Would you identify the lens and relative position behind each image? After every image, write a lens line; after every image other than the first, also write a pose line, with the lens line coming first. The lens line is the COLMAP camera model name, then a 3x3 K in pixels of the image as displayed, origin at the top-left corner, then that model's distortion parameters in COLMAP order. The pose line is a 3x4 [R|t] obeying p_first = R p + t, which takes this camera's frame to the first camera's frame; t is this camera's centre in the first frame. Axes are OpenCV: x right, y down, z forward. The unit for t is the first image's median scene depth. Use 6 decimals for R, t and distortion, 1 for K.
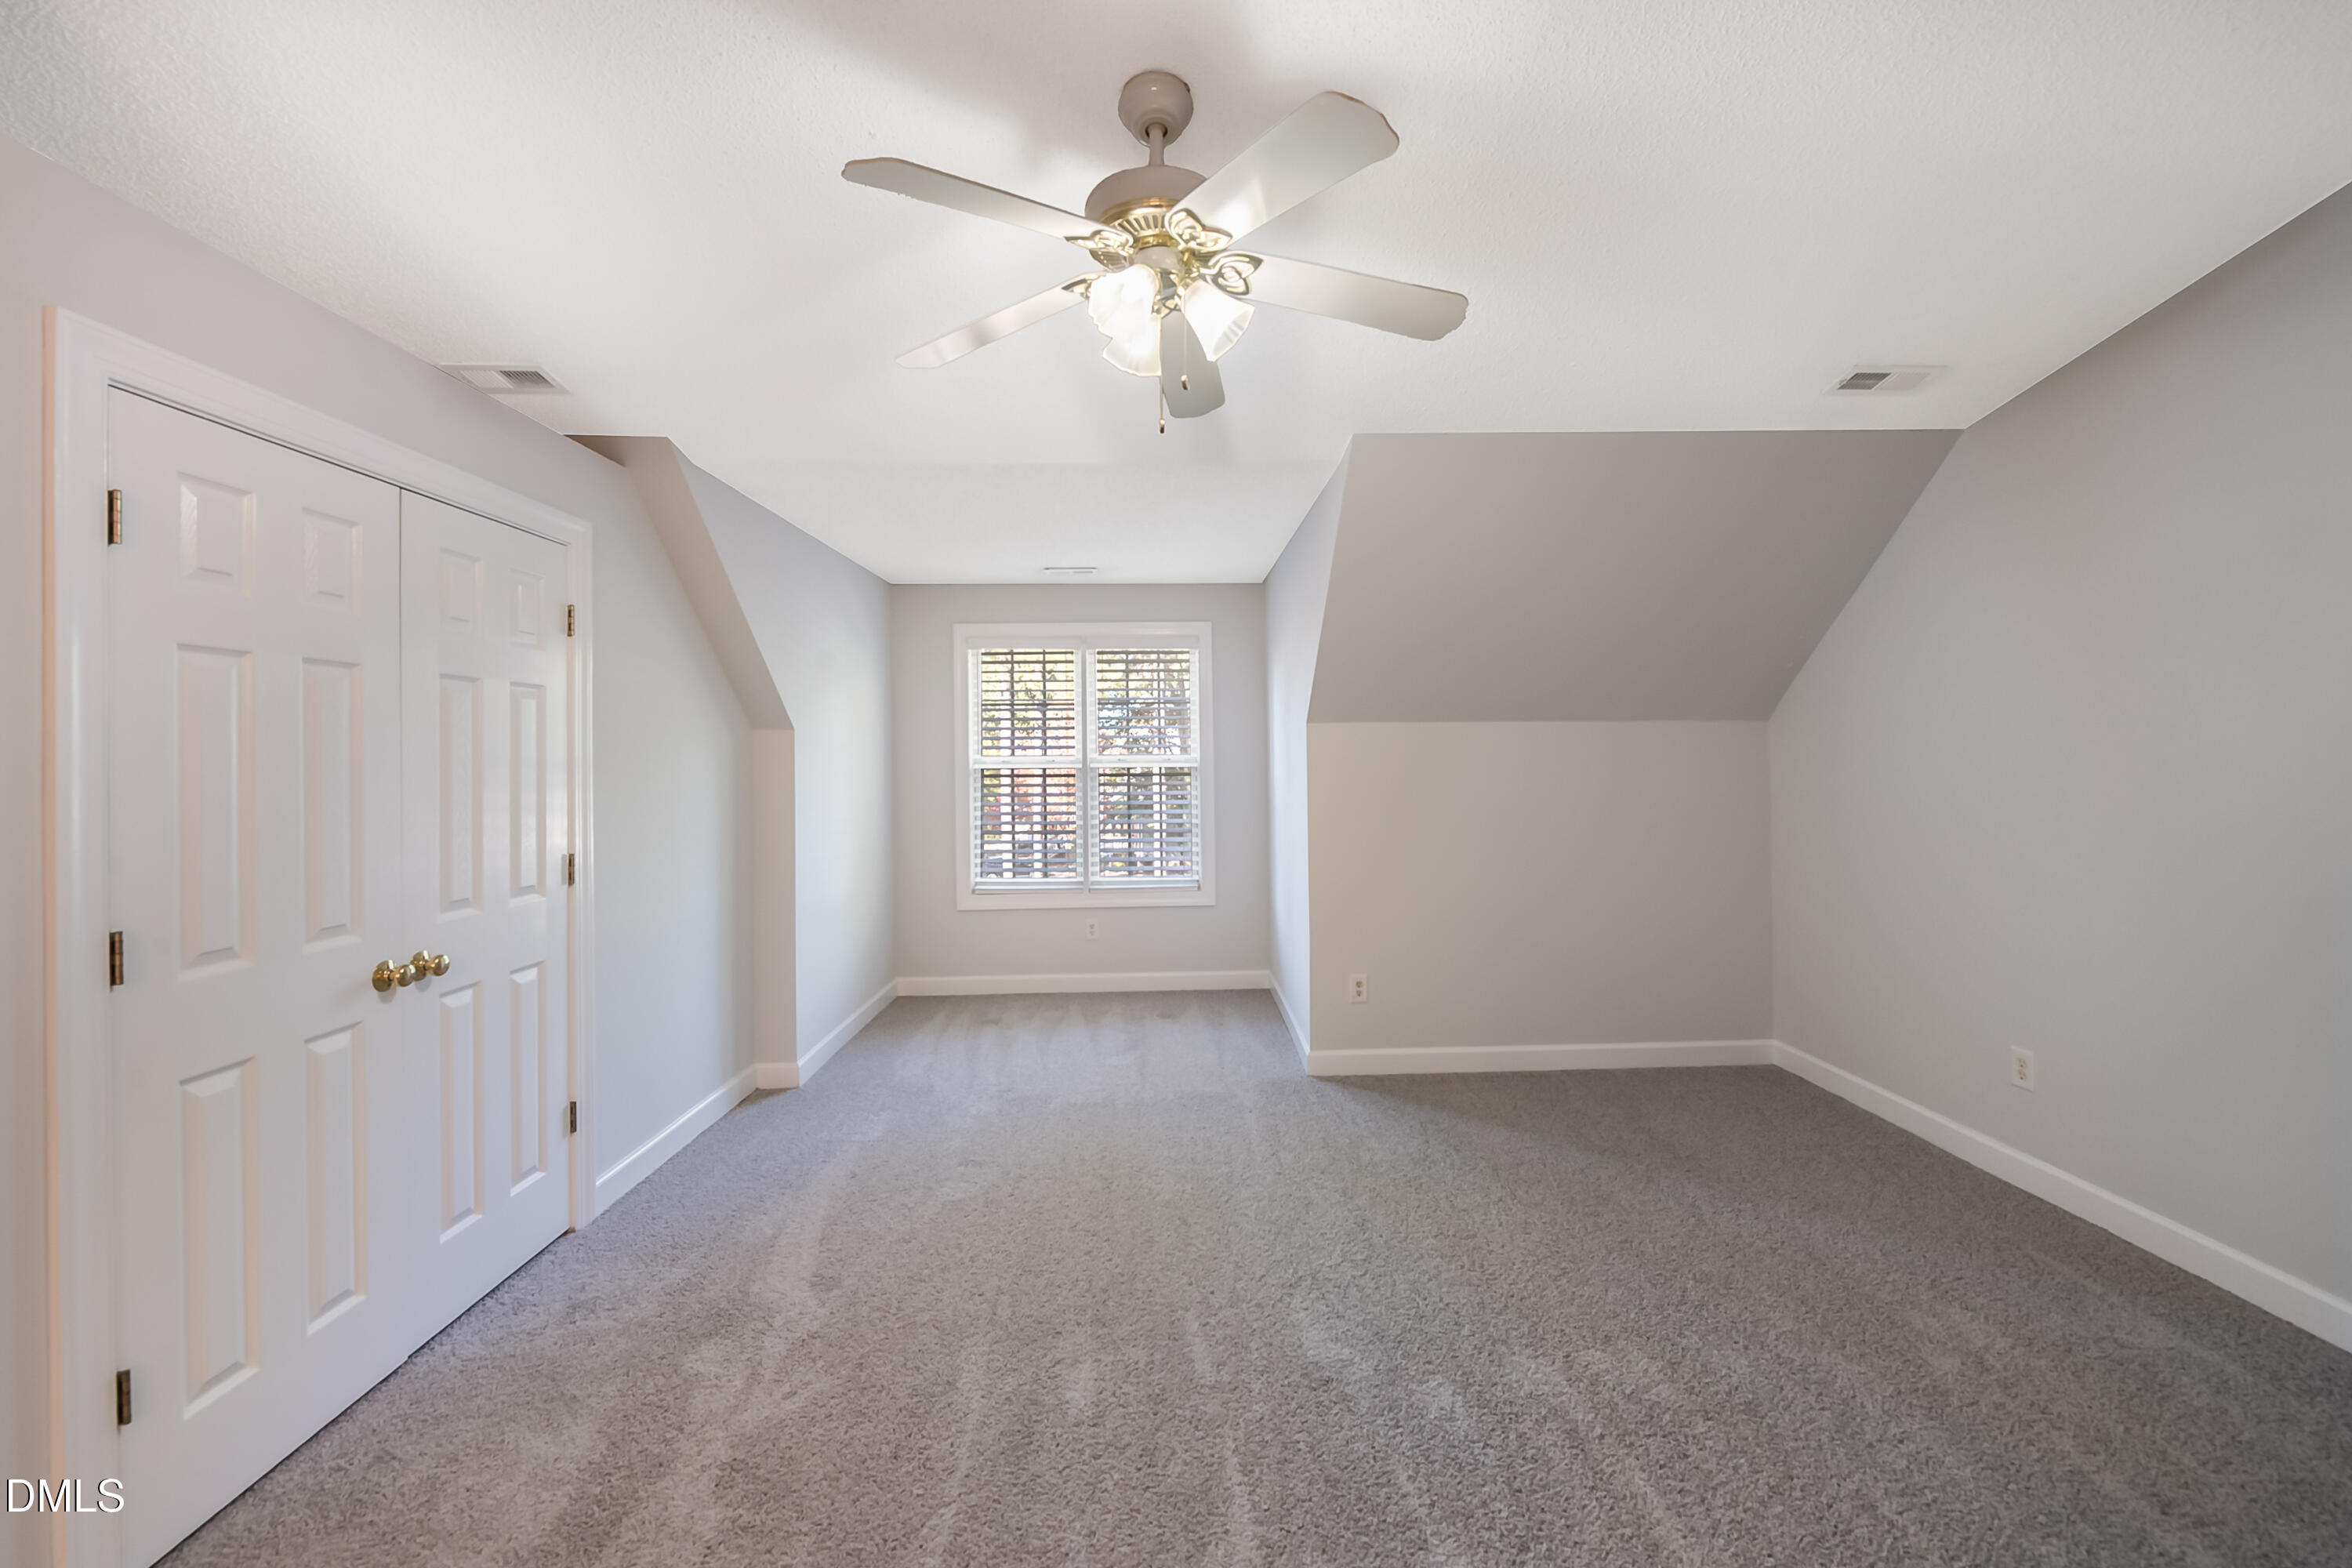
lens RADIAL K [[919.1, 0, 1191.3], [0, 919.1, 792.4], [0, 0, 1]] dist [-0.003505, -0.001757]
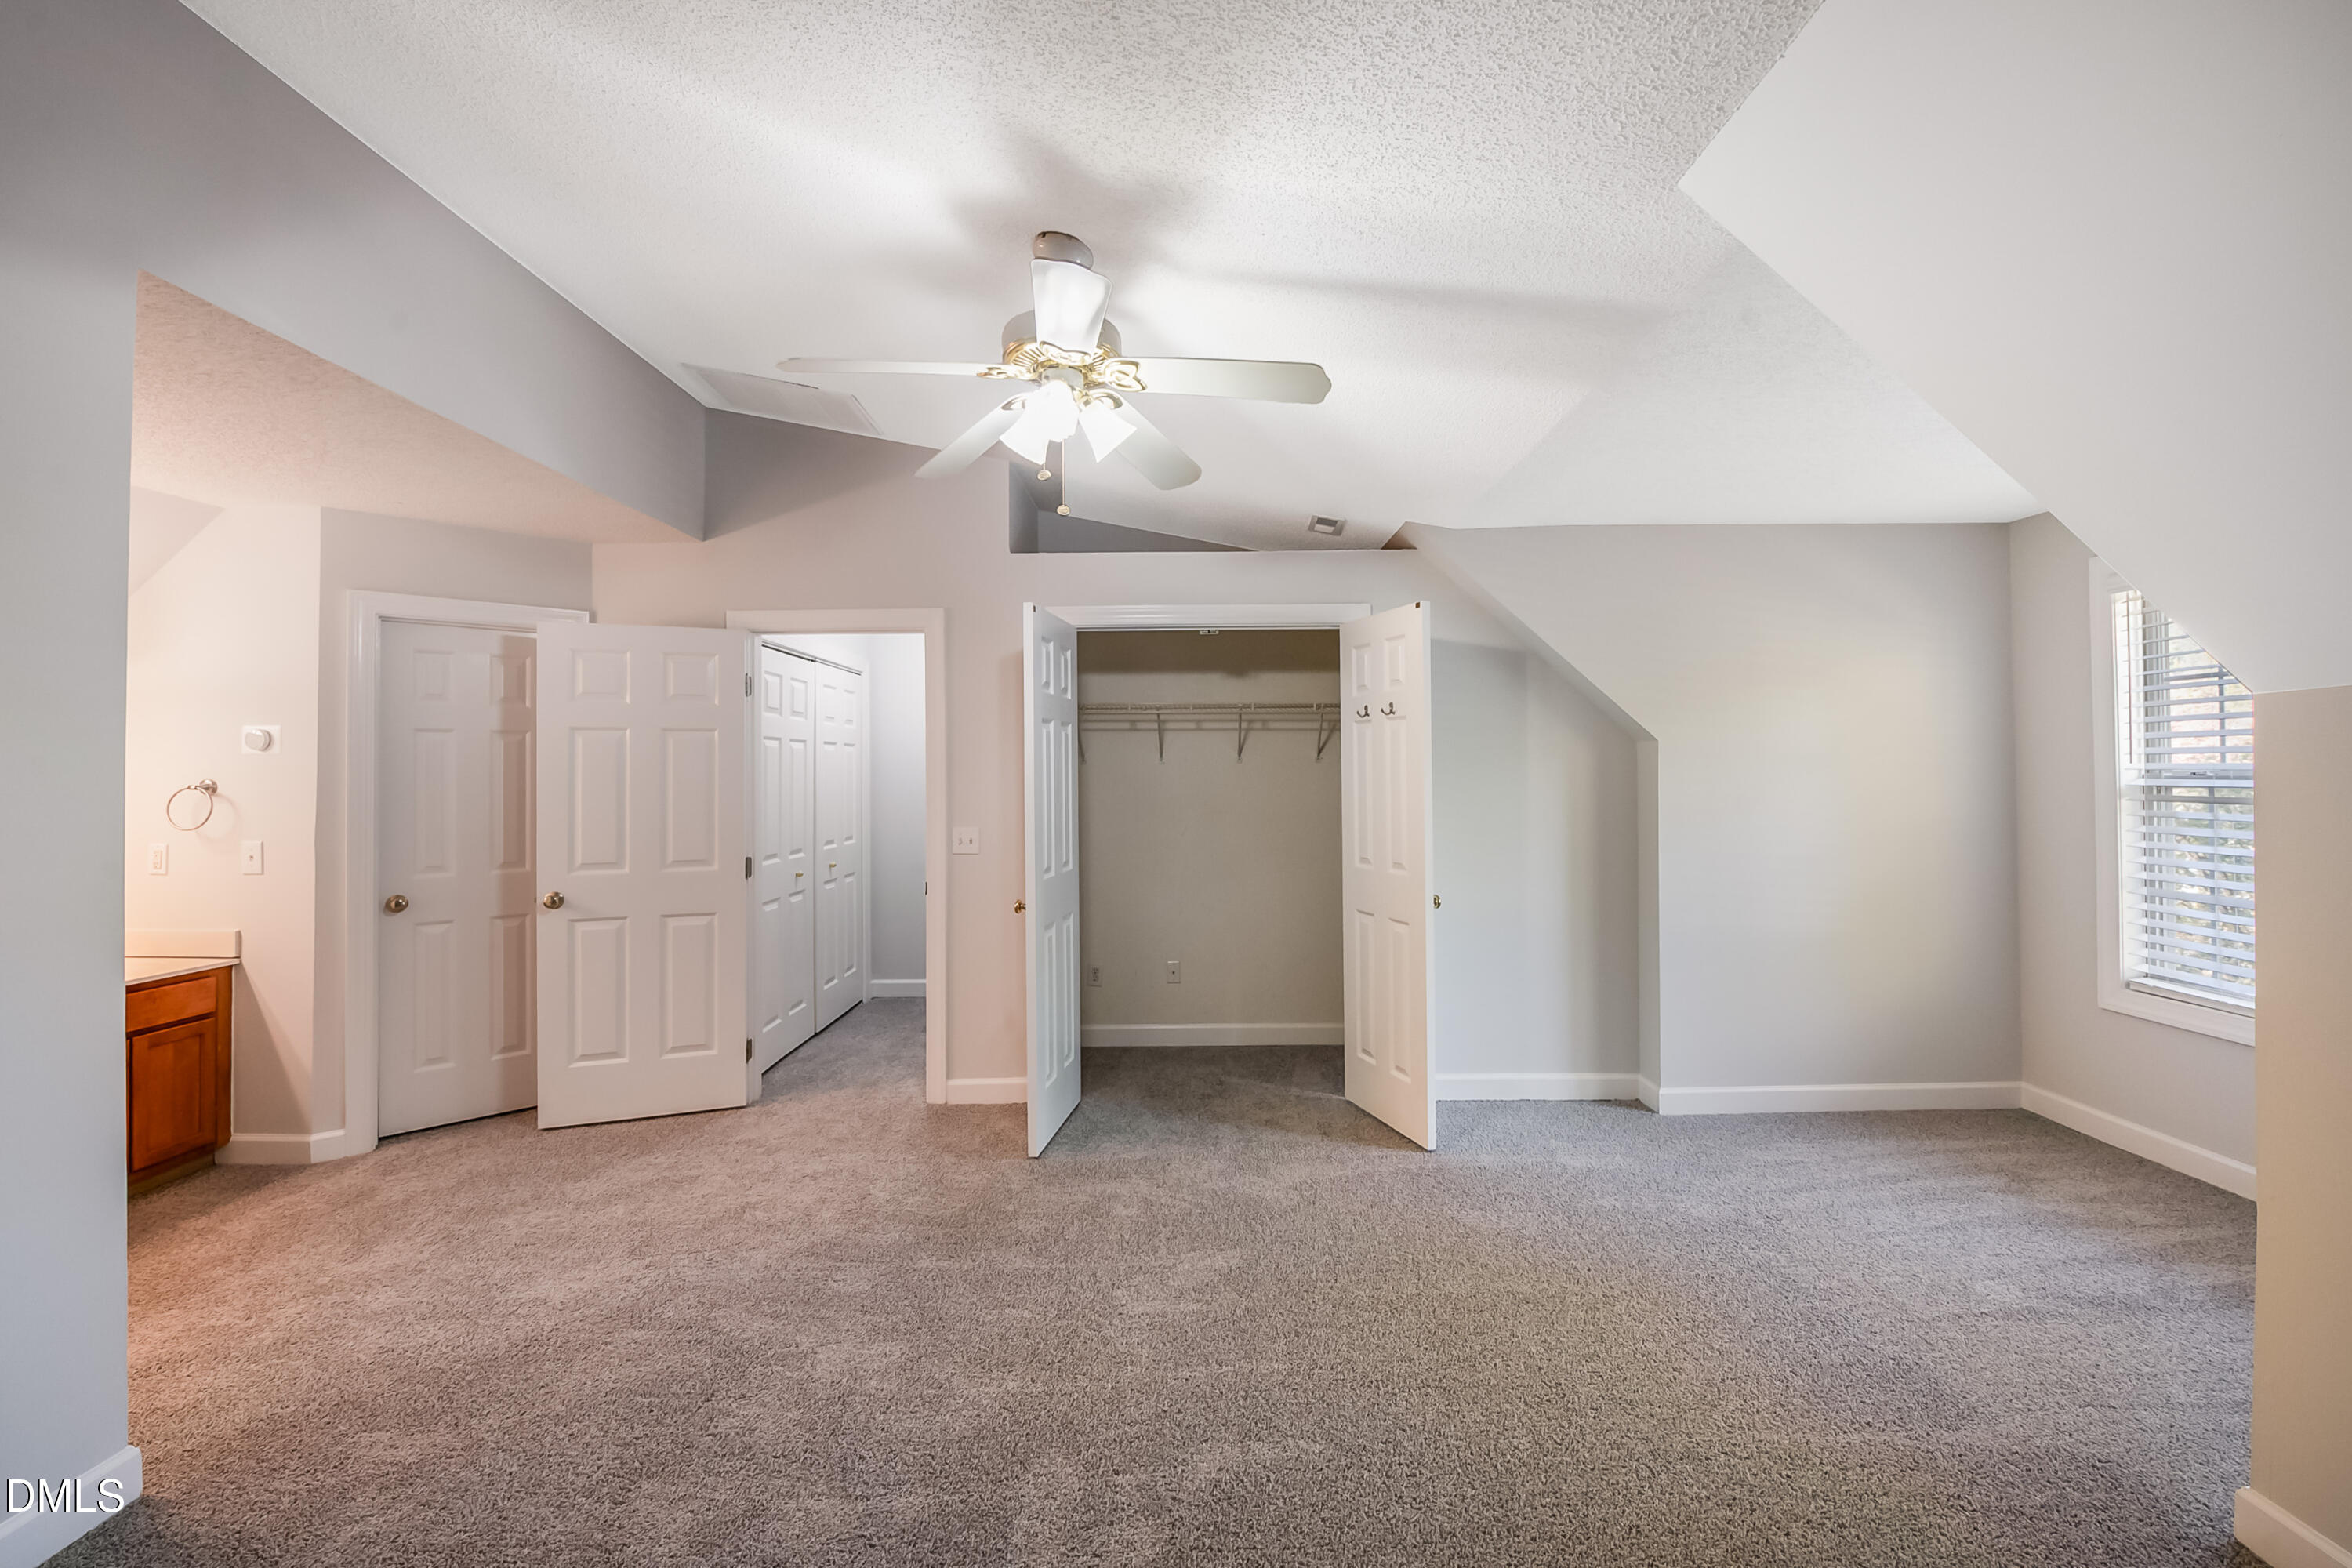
lens RADIAL K [[919.1, 0, 1191.3], [0, 919.1, 792.4], [0, 0, 1]] dist [-0.003505, -0.001757]
pose [[-0.032979, 0.023805, -0.999173, 0.788140], [-0.031973, 0.999179, 0.024861, -0.032248], [0.998944, 0.032767, -0.032190, 0.781509]]
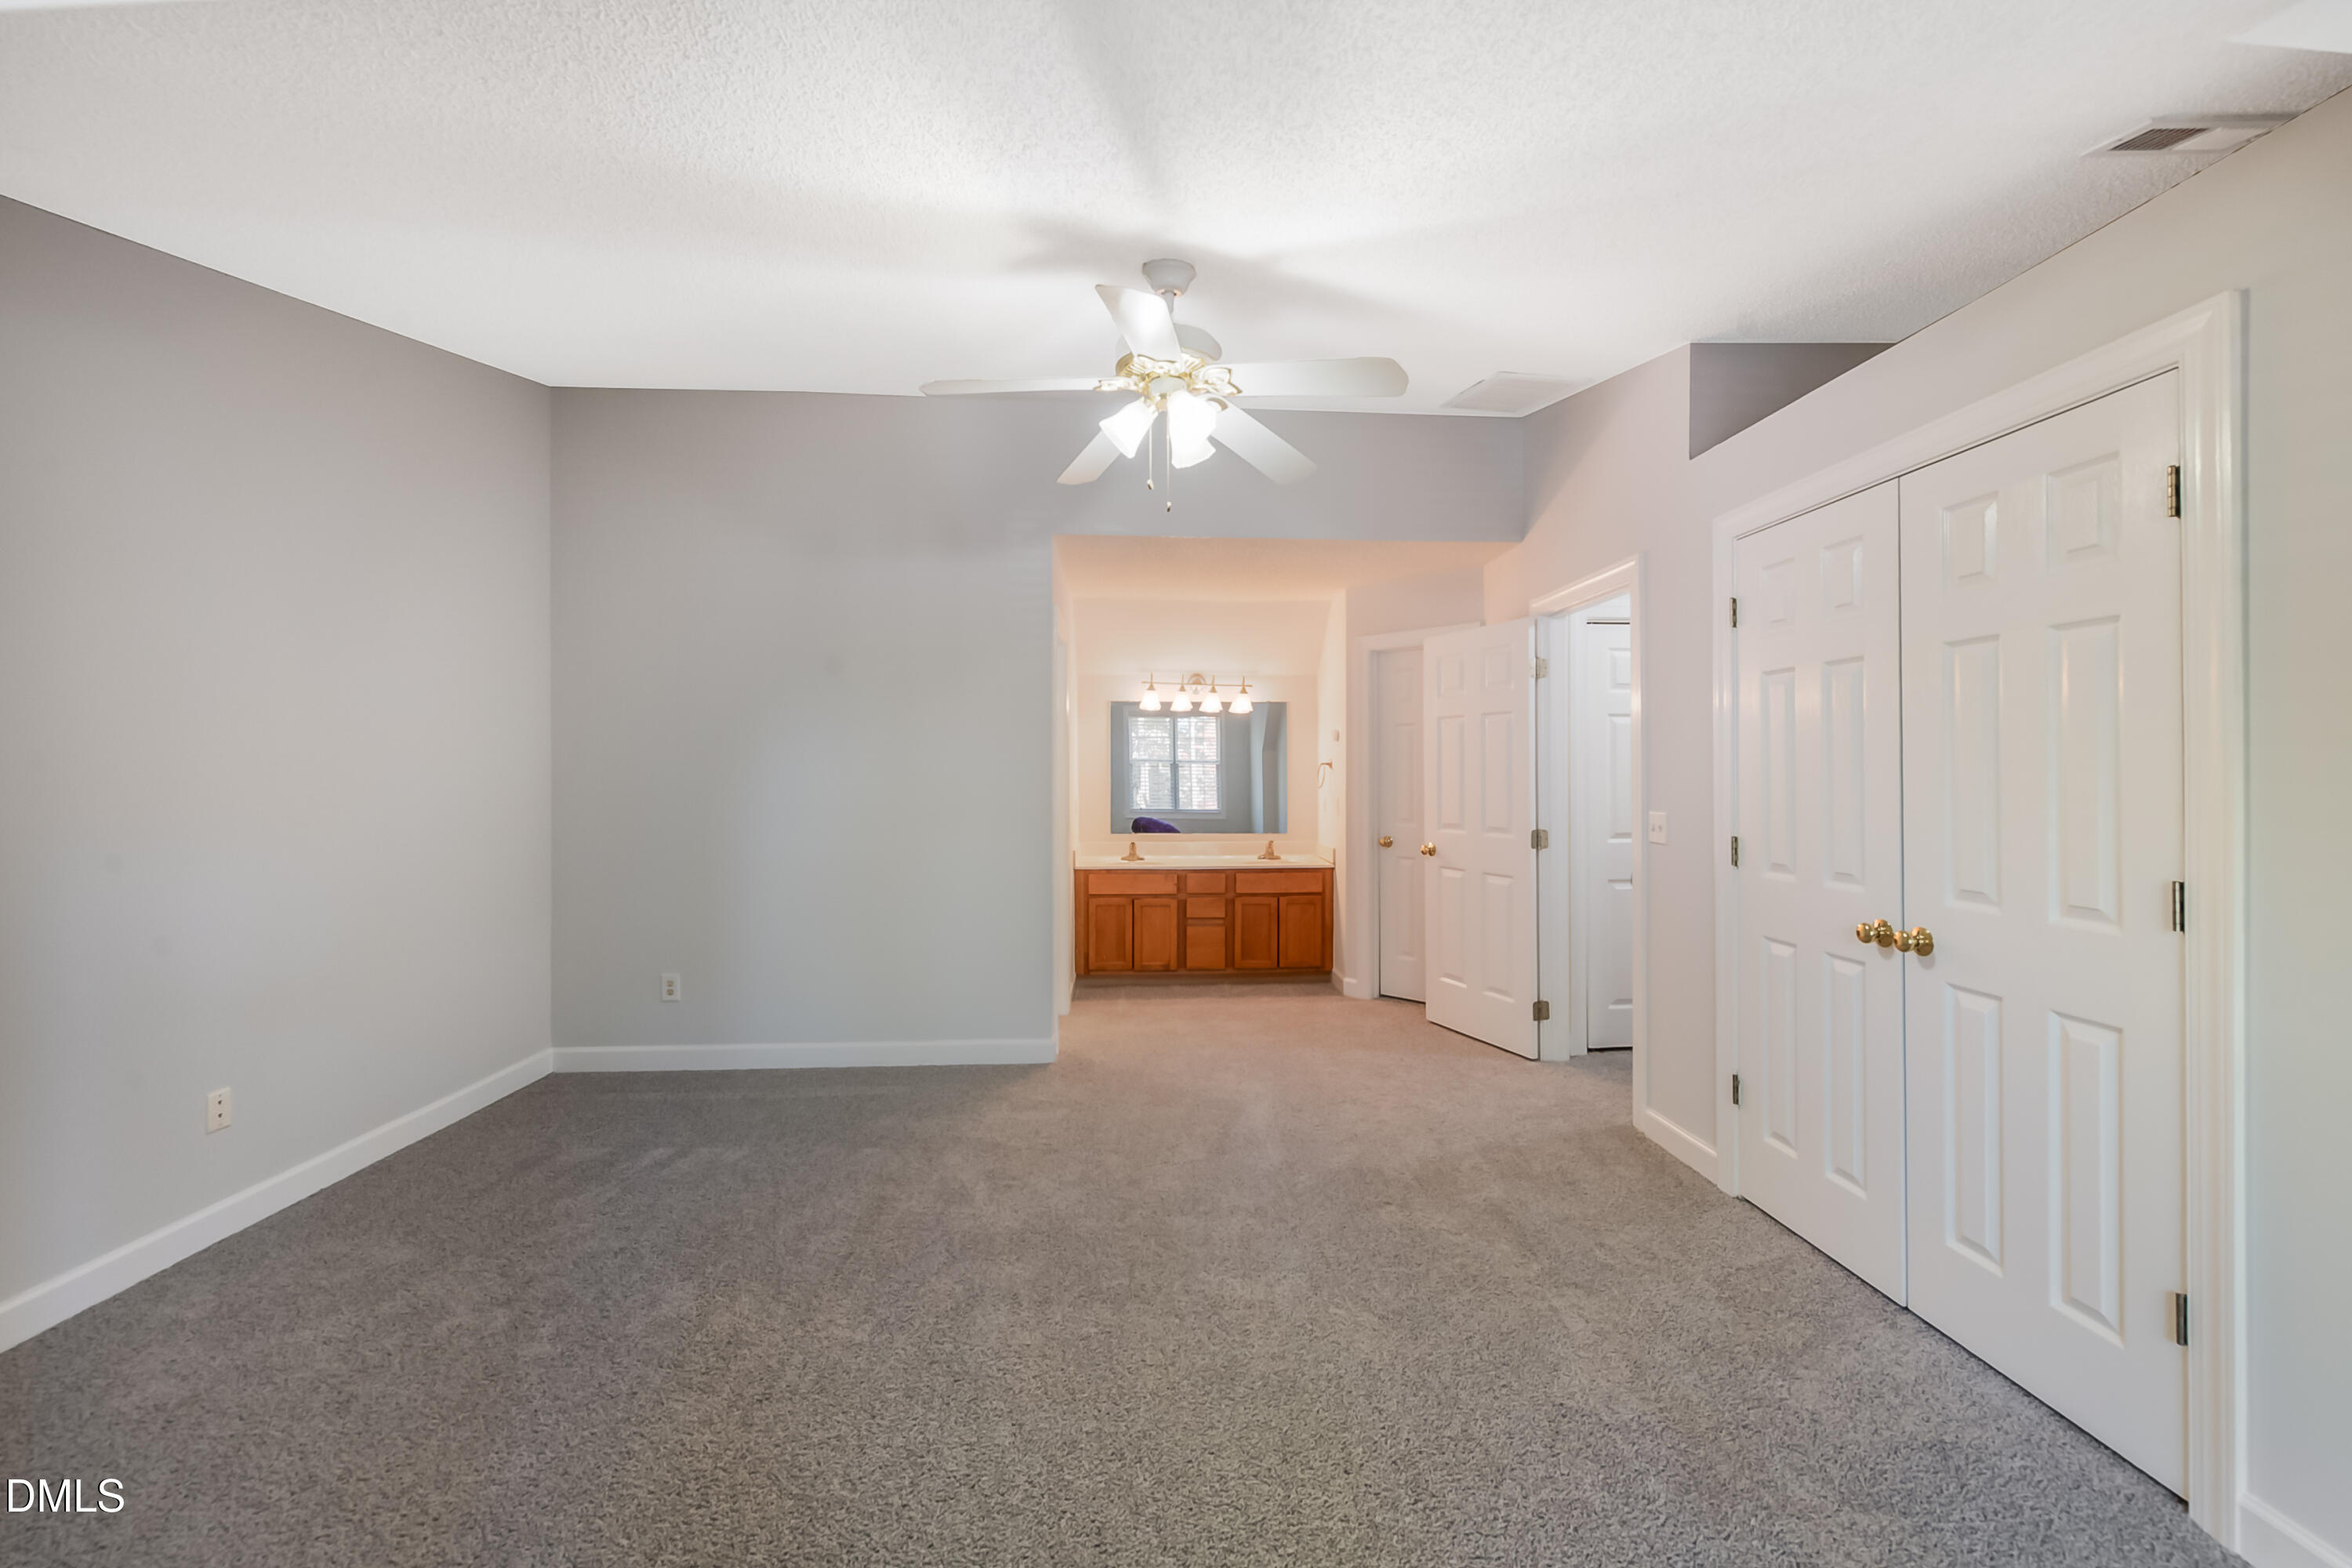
lens RADIAL K [[919.1, 0, 1191.3], [0, 919.1, 792.4], [0, 0, 1]] dist [-0.003505, -0.001757]
pose [[-0.999426, 0.016150, -0.029769, -0.014014], [0.014342, 0.998098, 0.059959, -0.035255], [0.030680, 0.059497, -0.997757, 1.569091]]
